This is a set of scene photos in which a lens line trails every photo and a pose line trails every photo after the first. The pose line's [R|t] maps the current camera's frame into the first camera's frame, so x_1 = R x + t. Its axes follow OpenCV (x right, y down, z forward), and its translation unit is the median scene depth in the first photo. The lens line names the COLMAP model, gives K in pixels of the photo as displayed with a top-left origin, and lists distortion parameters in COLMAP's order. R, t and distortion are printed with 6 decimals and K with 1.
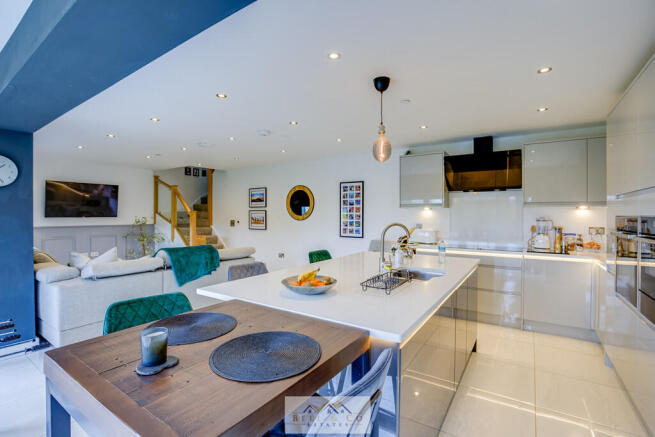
lens RADIAL K [[297.8, 0, 327.5], [0, 297.8, 218.5], [0, 0, 1]] dist [-0.001717, -0.000083]
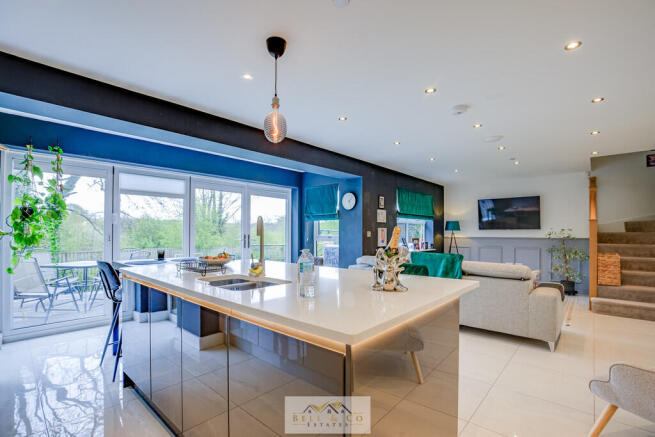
lens RADIAL K [[317.0, 0, 323.9], [0, 317.0, 222.3], [0, 0, 1]] dist [-0.004681, -0.000085]
pose [[-0.119531, -0.032549, -0.992297, 0.371227], [-0.009284, 0.999455, -0.031666, 0.012443], [0.992787, 0.005428, -0.119768, 0.460733]]
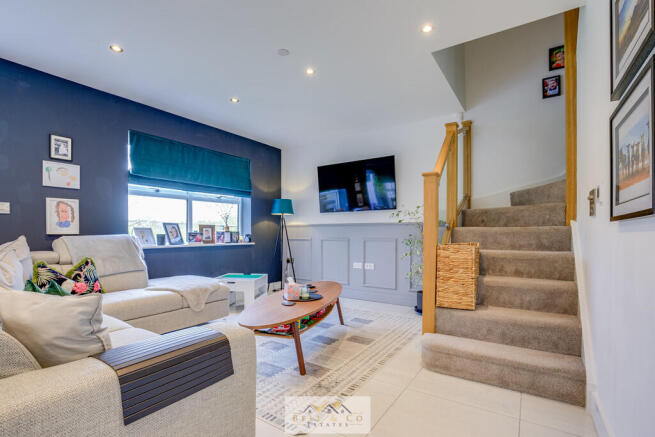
lens RADIAL K [[317.0, 0, 323.9], [0, 317.0, 222.3], [0, 0, 1]] dist [-0.004681, -0.000085]
pose [[-0.006089, -0.034036, -0.999402, -0.083895], [-0.005459, 0.999407, -0.034003, 0.045535], [0.999967, 0.005249, -0.006271, 0.889513]]
